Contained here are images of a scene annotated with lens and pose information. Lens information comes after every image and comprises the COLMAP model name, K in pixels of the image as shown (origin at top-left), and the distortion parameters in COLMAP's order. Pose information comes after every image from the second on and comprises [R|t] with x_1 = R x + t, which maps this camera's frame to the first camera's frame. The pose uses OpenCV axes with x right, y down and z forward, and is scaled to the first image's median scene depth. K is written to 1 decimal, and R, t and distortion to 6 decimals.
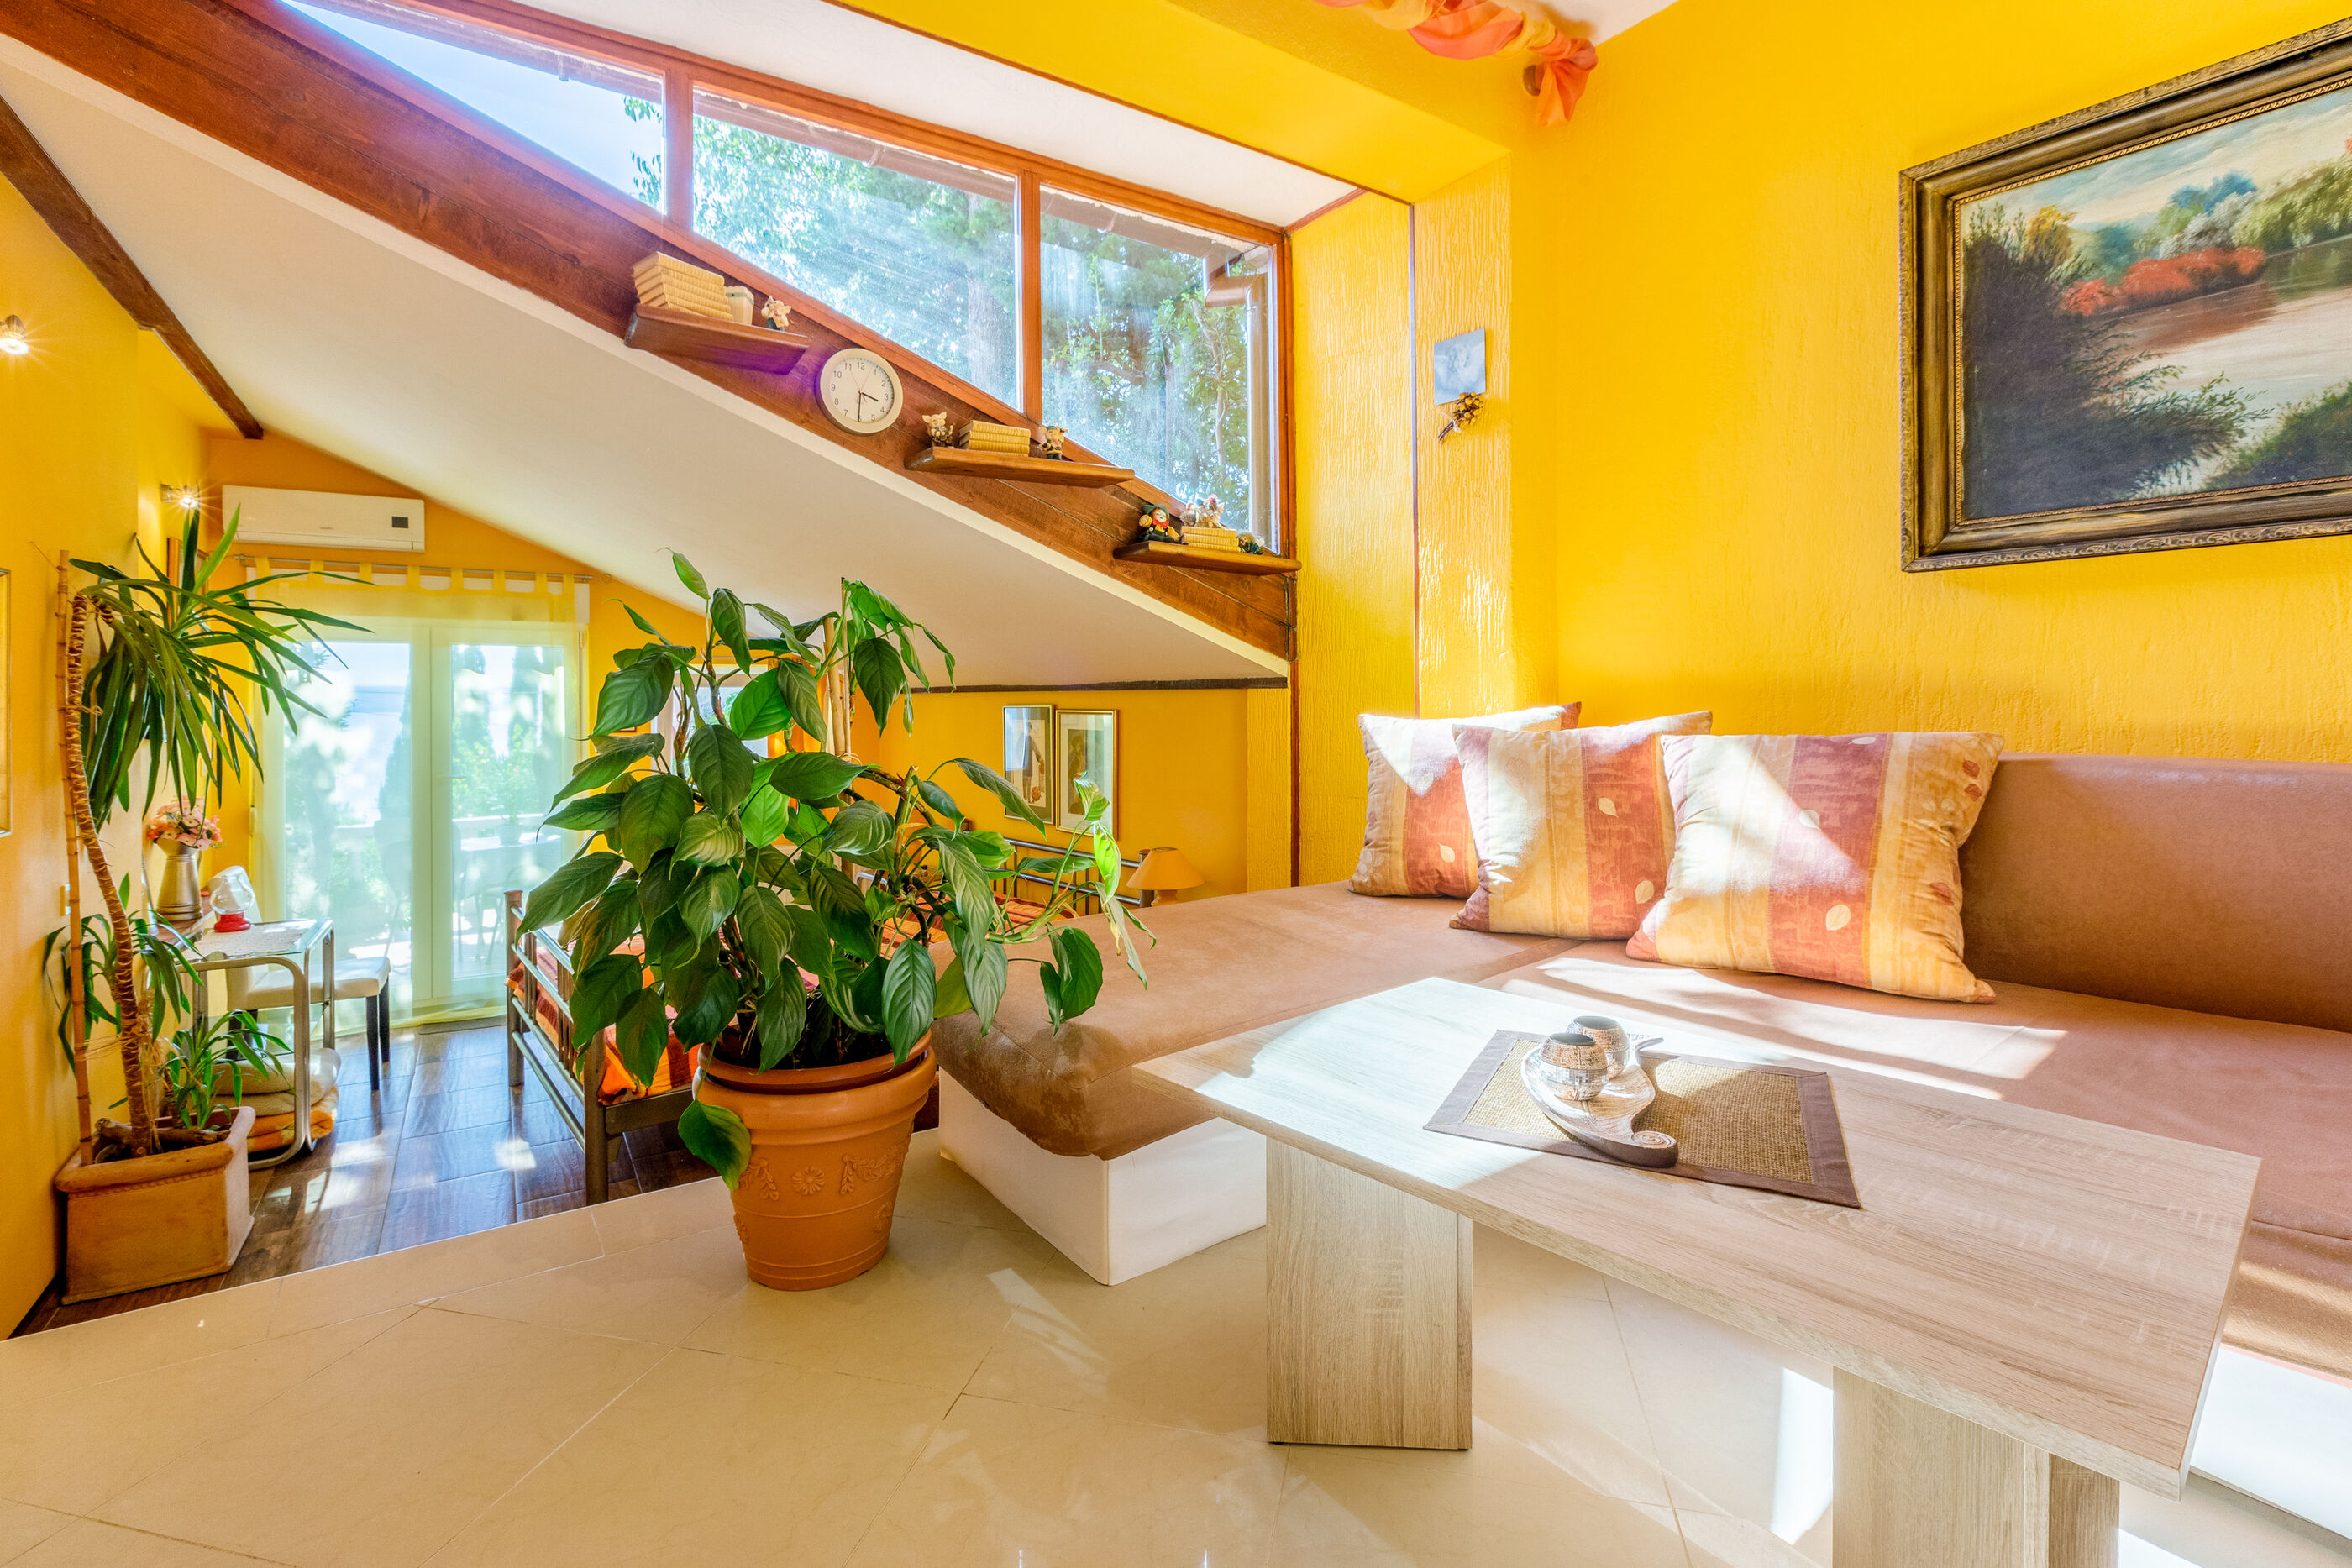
lens RADIAL K [[1118.5, 0, 1201.5], [0, 1118.5, 692.6], [0, 0, 1]] dist [-0.004608, 0.001066]
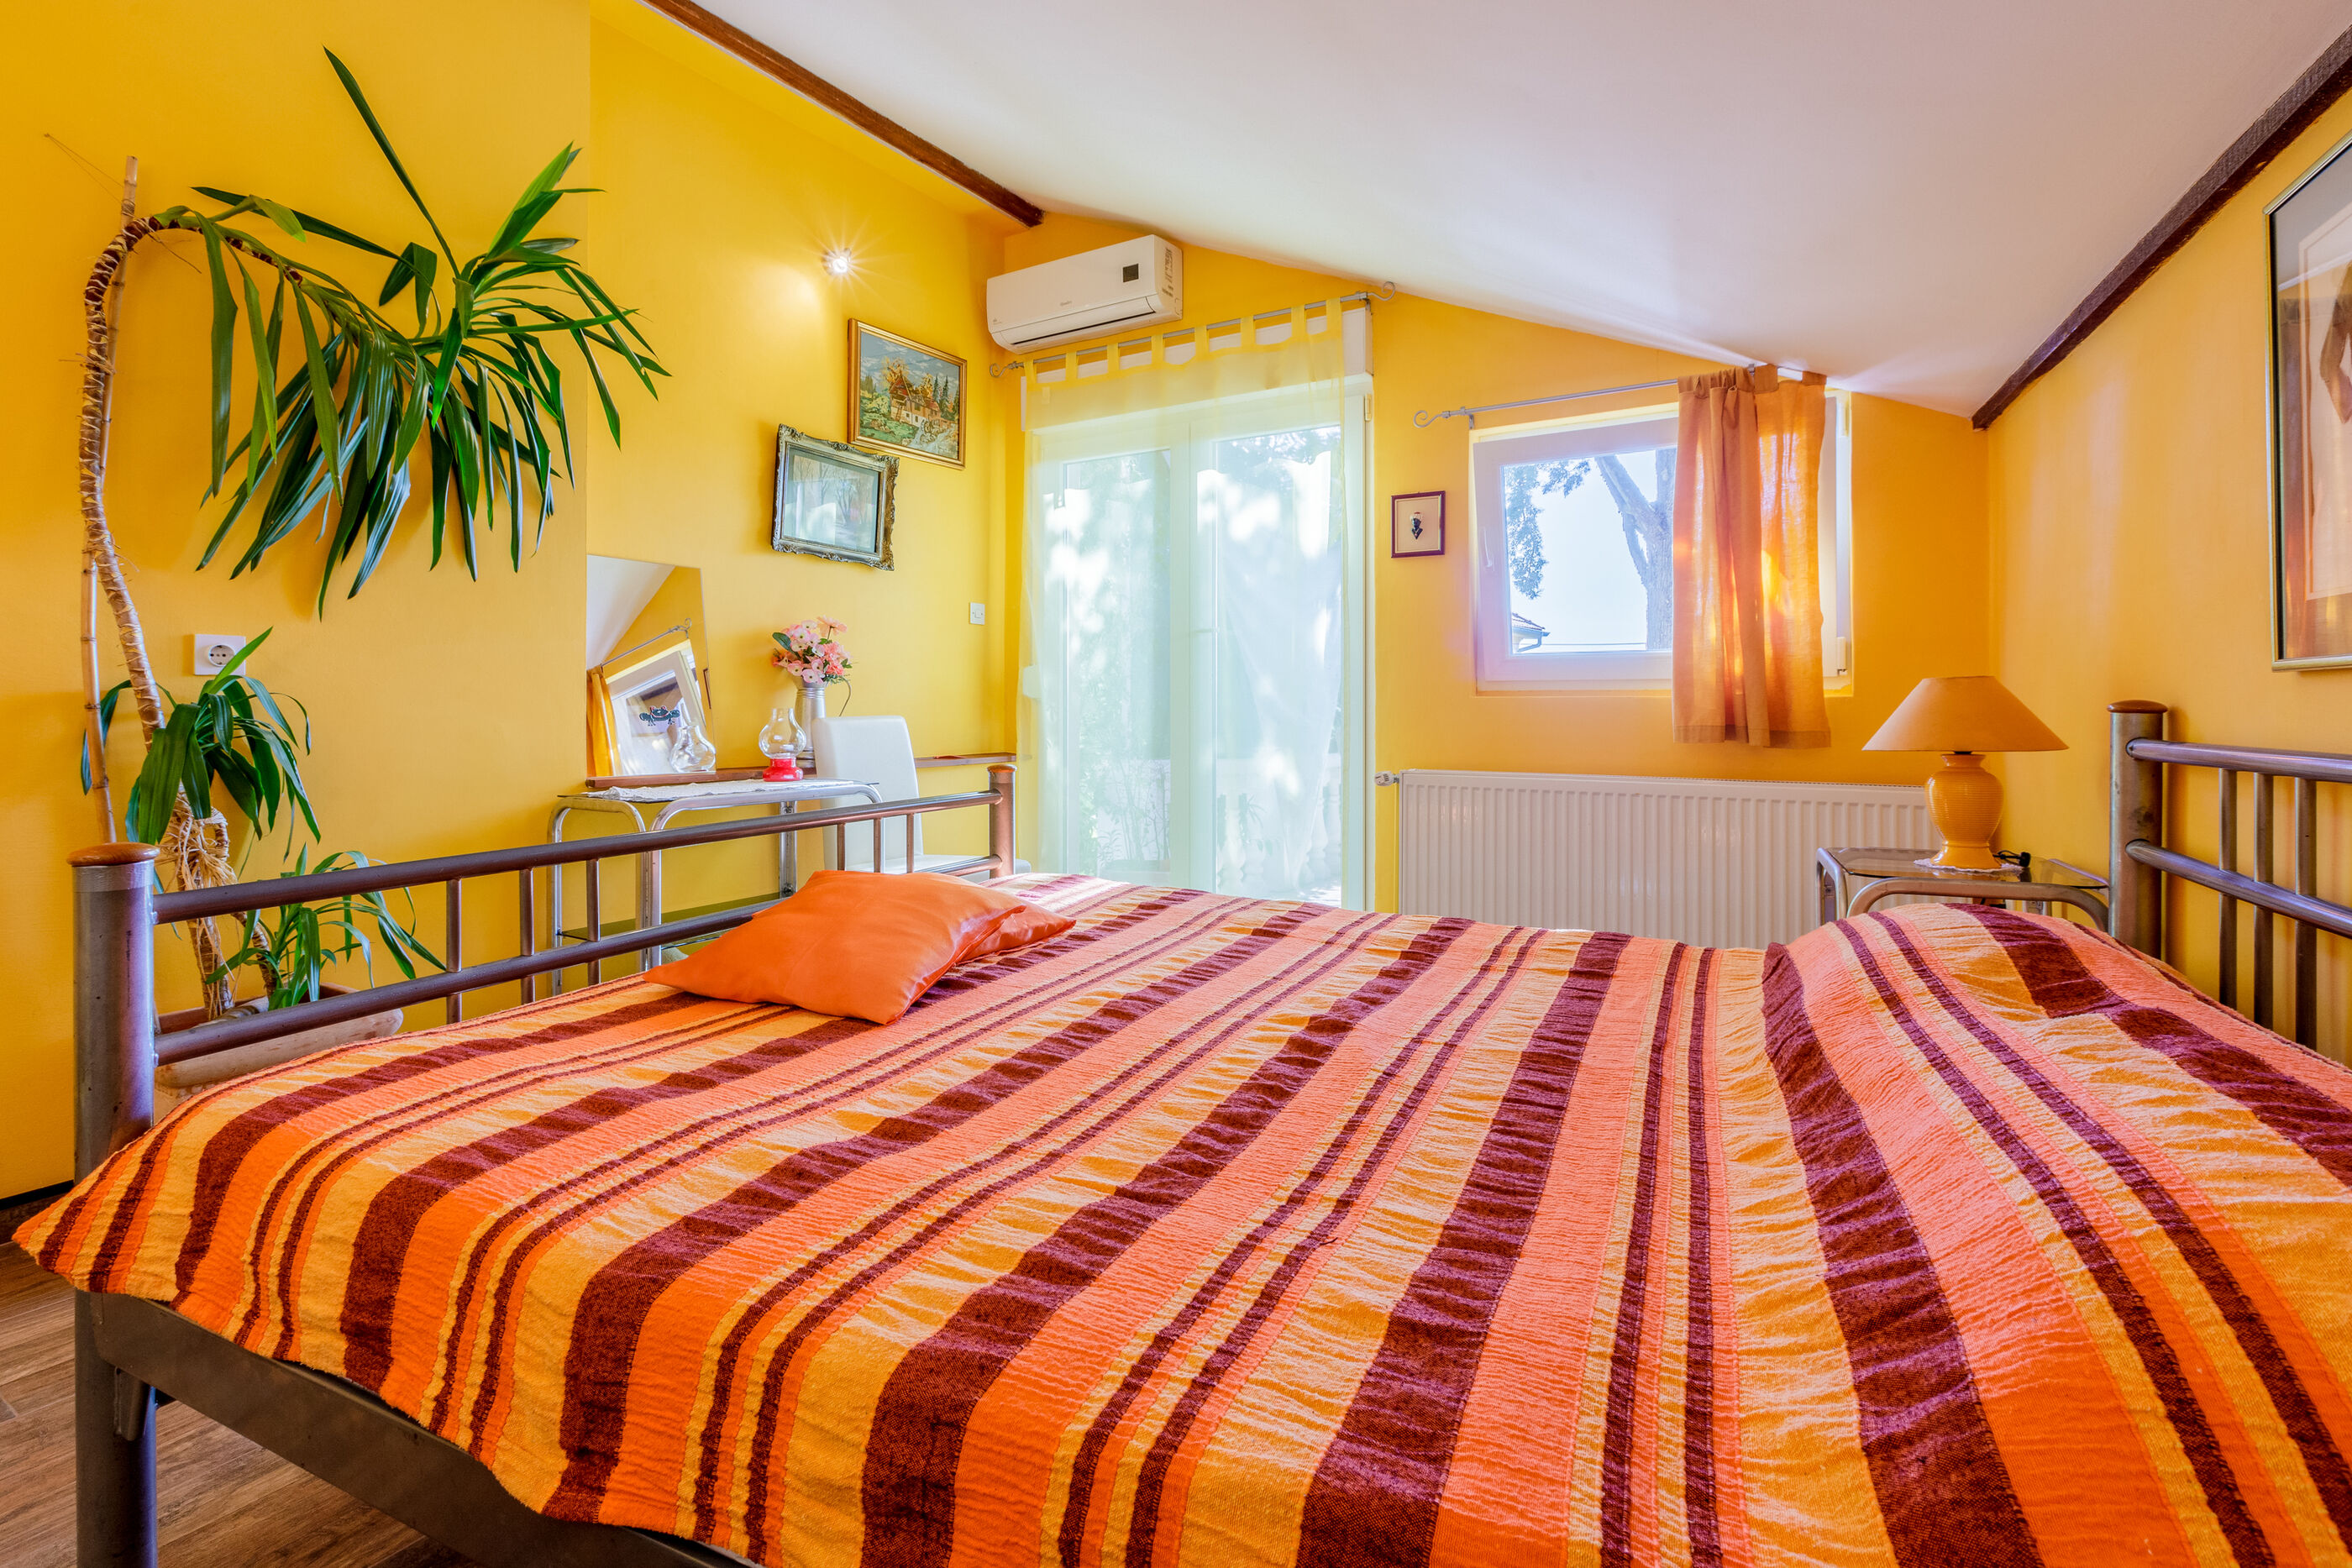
lens RADIAL K [[1118.5, 0, 1149.1], [0, 1118.5, 673.9], [0, 0, 1]] dist [-0.004608, 0.001066]
pose [[0.425834, -0.014410, -0.904687, -0.113318], [0.009185, 0.999890, -0.011603, 0.201669], [0.904755, -0.003369, 0.425919, 1.238014]]
